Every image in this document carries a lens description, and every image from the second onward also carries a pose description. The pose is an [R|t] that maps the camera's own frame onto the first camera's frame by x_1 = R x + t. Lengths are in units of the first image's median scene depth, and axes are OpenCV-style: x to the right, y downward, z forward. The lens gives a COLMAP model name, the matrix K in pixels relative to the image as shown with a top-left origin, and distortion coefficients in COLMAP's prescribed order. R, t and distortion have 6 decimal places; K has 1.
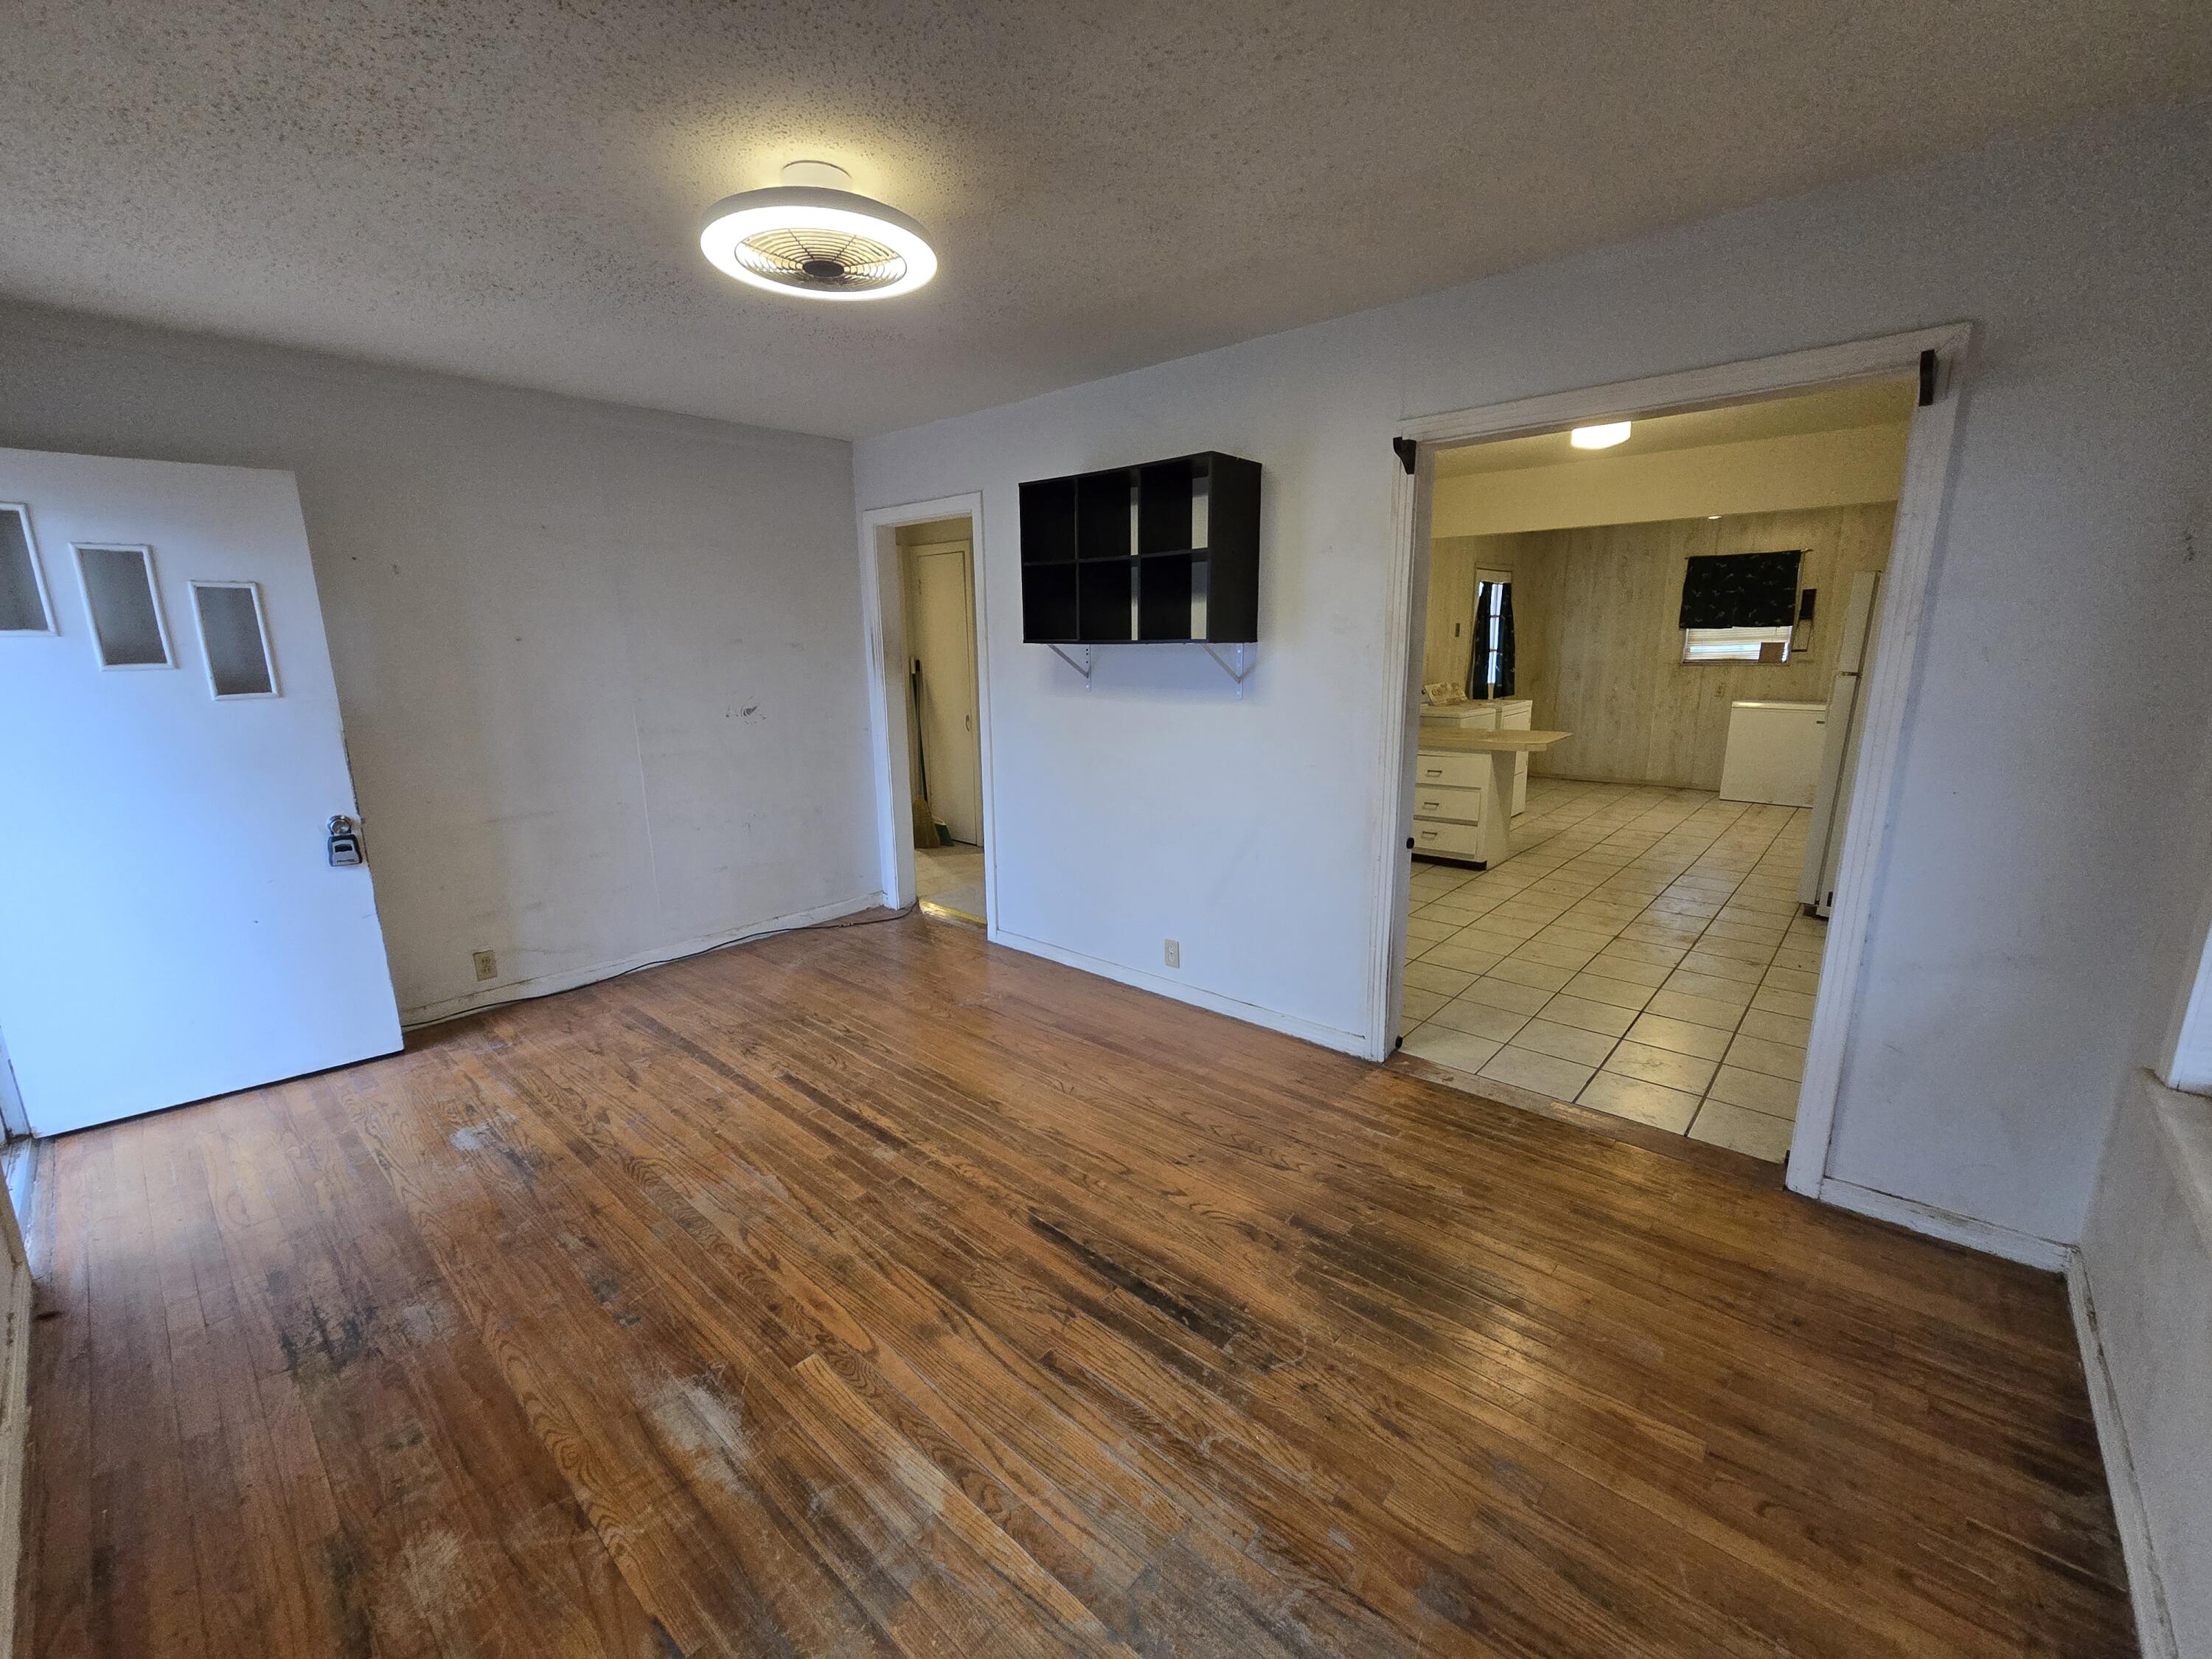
lens RADIAL K [[907.3, 0, 1107.1], [0, 907.3, 836.3], [0, 0, 1]] dist [-0.000507, -0.000399]
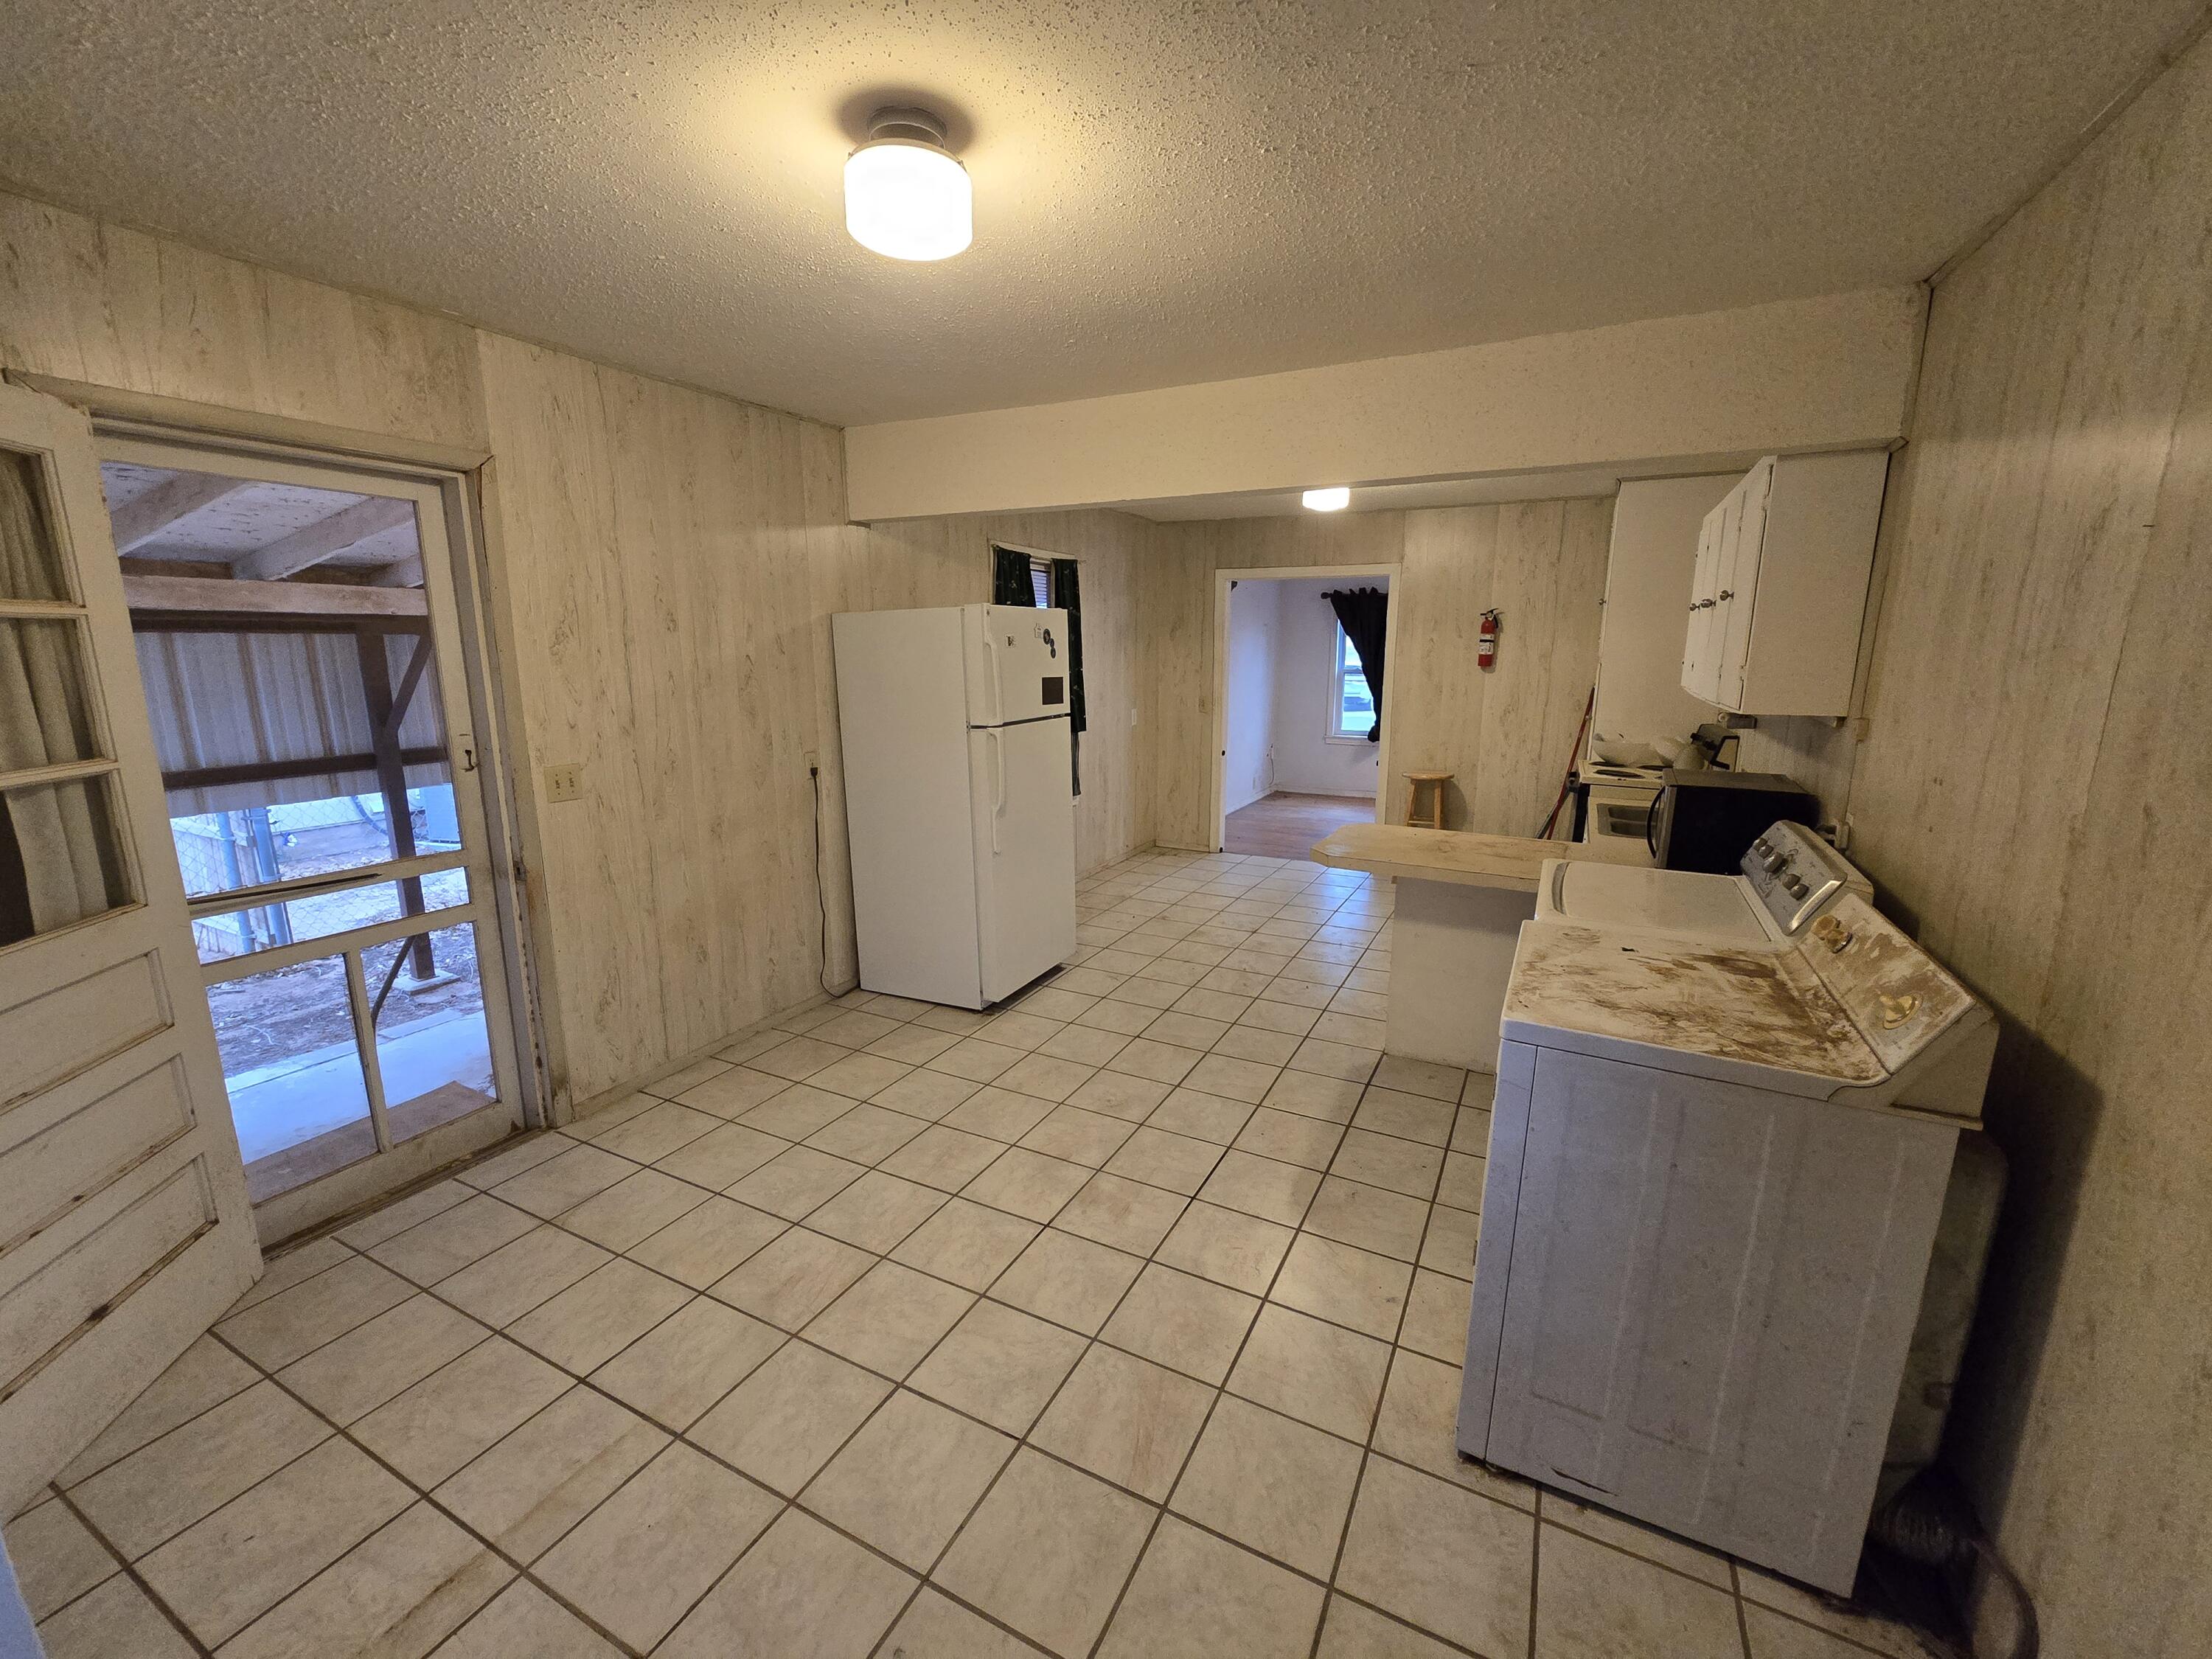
lens RADIAL K [[907.3, 0, 1107.1], [0, 907.3, 836.3], [0, 0, 1]] dist [-0.000507, -0.000399]
pose [[-0.967527, 0.061372, -0.245204, 0.564423], [-0.044916, 0.912893, 0.405720, -0.252841], [0.248745, 0.403559, -0.880492, 1.063628]]
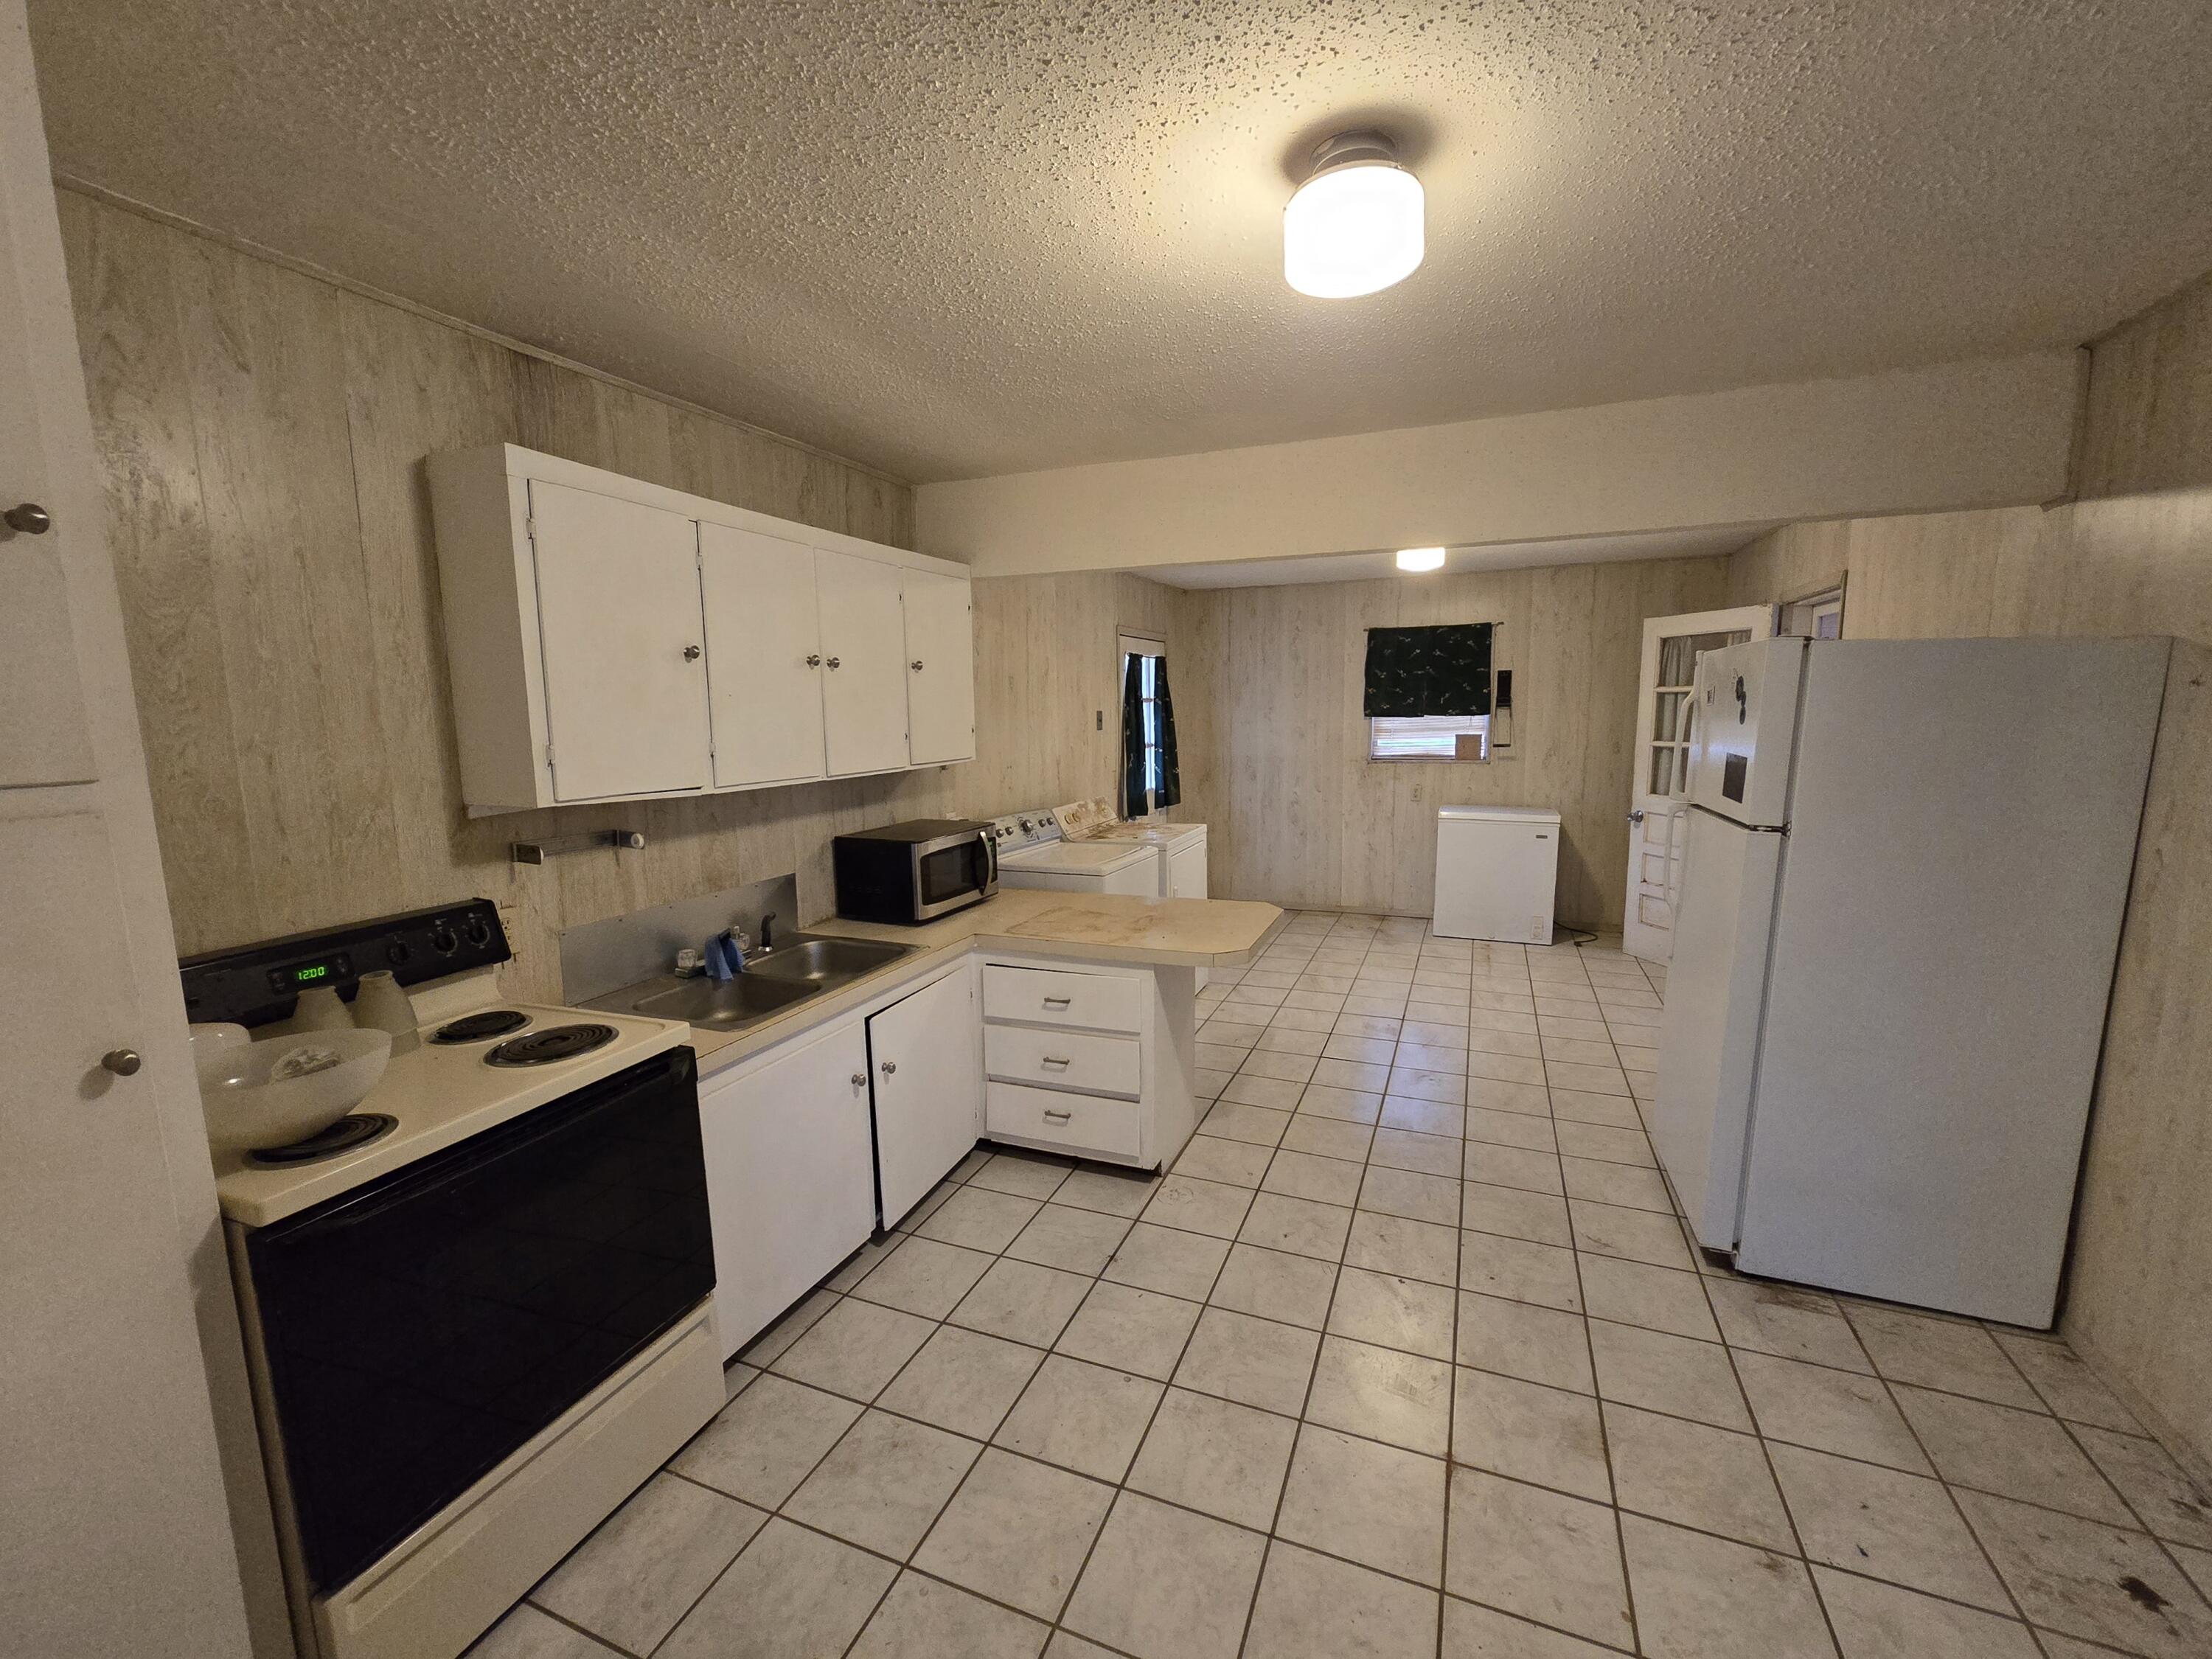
lens RADIAL K [[907.3, 0, 1107.1], [0, 907.3, 836.3], [0, 0, 1]] dist [-0.000507, -0.000399]
pose [[0.942346, -0.045010, 0.331598, 0.157167], [0.070603, 0.995349, -0.065535, -0.092871], [-0.327106, 0.085168, 0.941142, 0.350917]]
